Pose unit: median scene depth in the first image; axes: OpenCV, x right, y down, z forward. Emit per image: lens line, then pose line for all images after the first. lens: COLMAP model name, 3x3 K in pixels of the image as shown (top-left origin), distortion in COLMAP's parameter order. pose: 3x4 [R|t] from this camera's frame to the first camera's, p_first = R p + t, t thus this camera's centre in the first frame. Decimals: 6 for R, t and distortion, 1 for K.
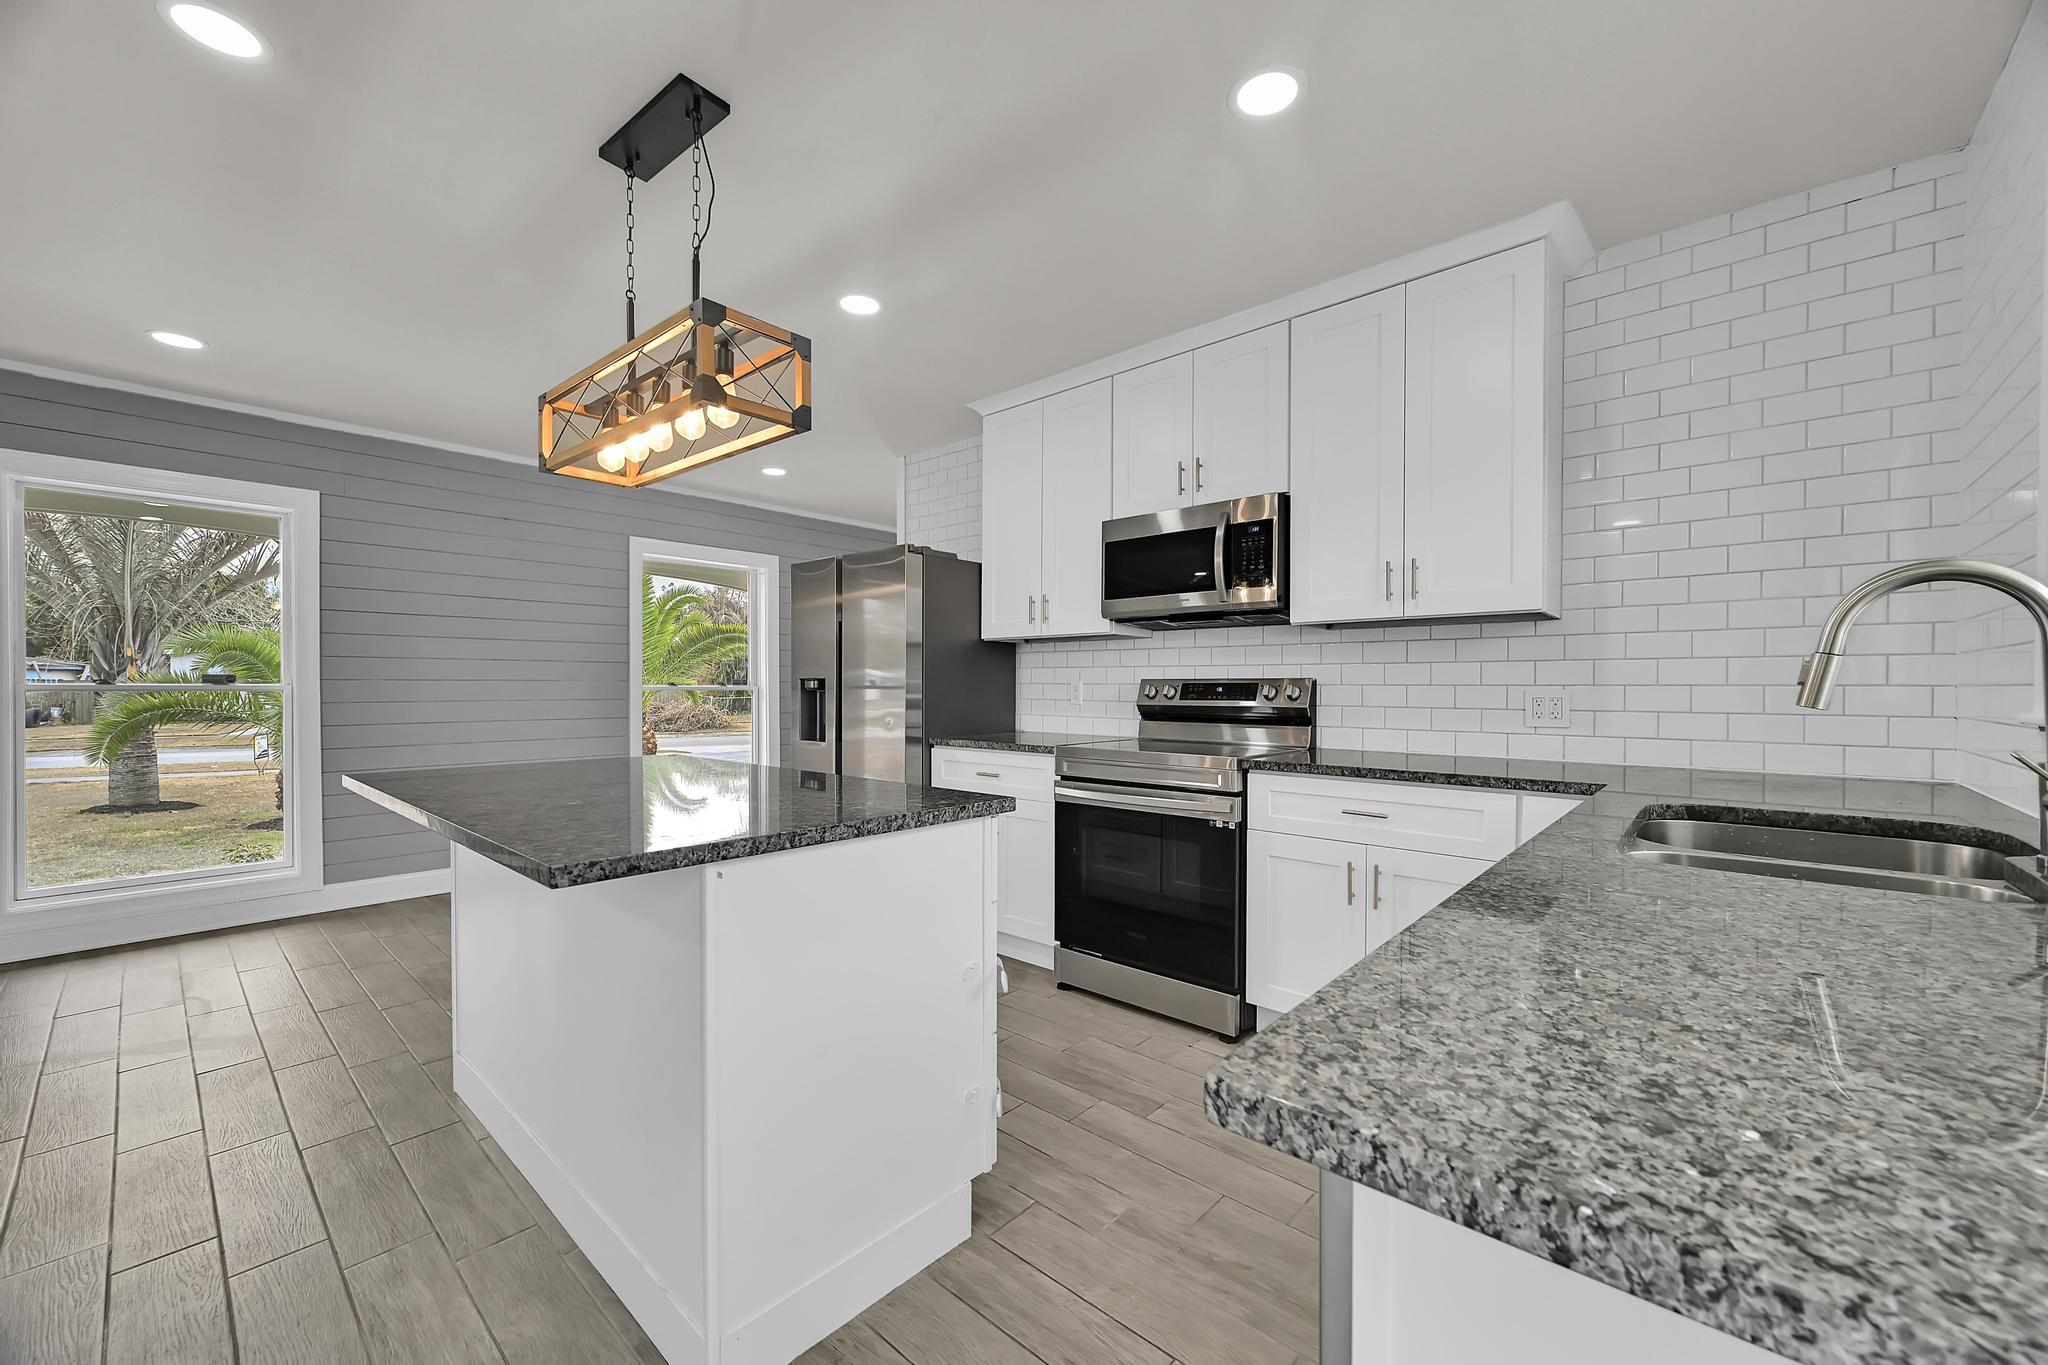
lens RADIAL K [[805.7, 0, 1026.7], [0, 805.7, 682.0], [0, 0, 1]] dist [0.001537, 0.000083]
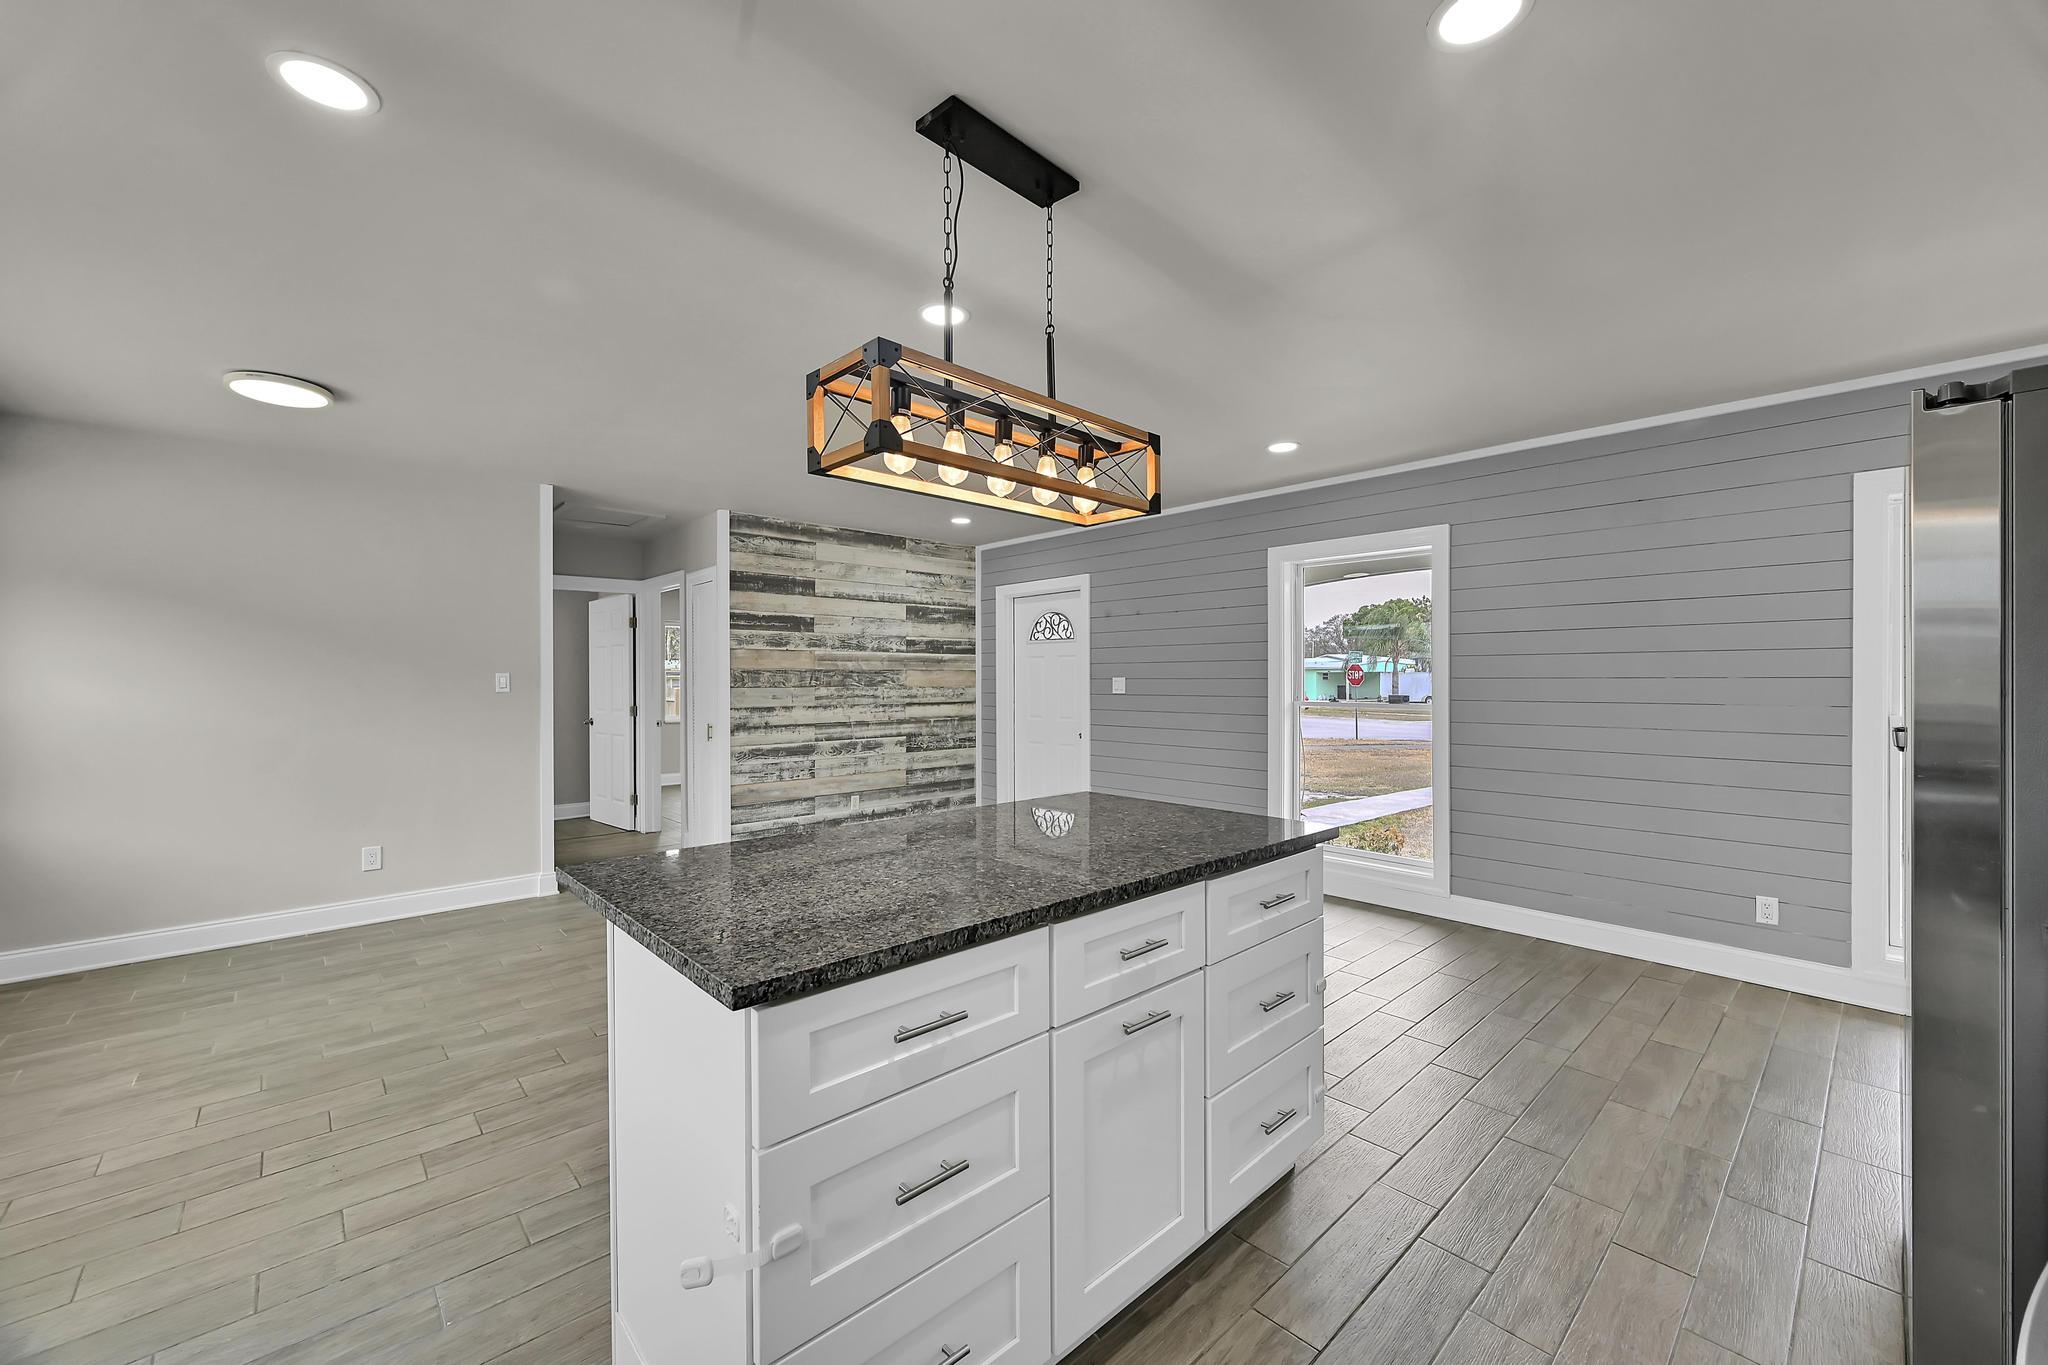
lens RADIAL K [[805.7, 0, 1026.7], [0, 805.7, 683.3], [0, 0, 1]] dist [0.001537, 0.000083]
pose [[-0.098412, 0.006890, -0.995122, 0.333615], [0.006055, 0.999962, 0.006325, -0.050998], [0.995127, -0.005403, -0.098450, 0.769335]]
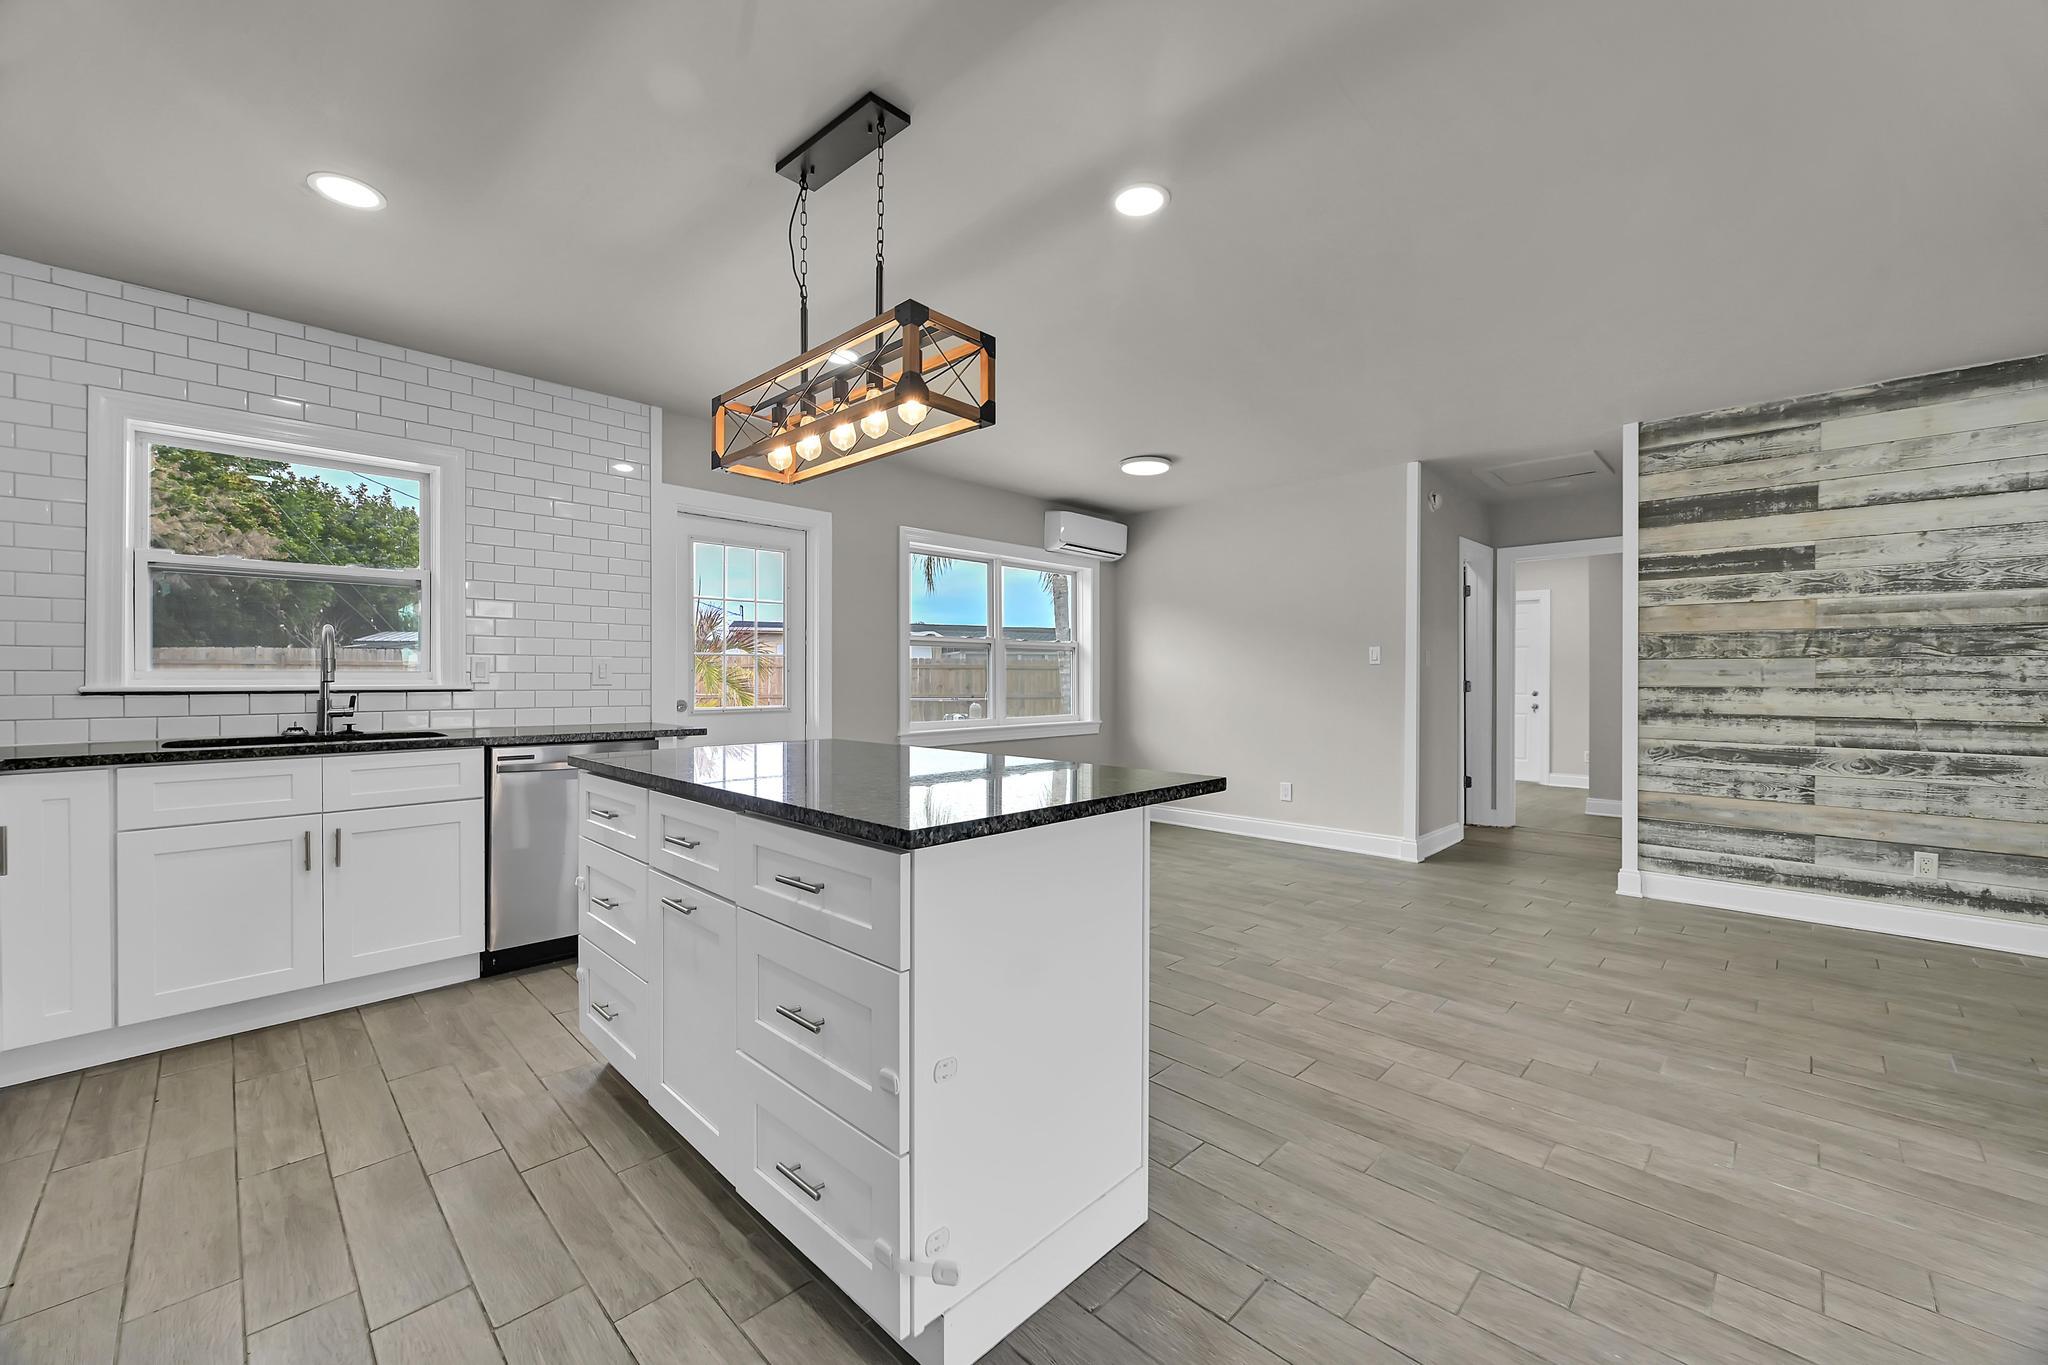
lens RADIAL K [[805.7, 0, 1017.2], [0, 805.7, 684.5], [0, 0, 1]] dist [0.001537, 0.000083]
pose [[-0.998454, -0.003379, 0.055488, -0.495532], [-0.003038, 0.999976, 0.006212, 0.008269], [-0.055508, 0.006034, -0.998440, 1.386367]]
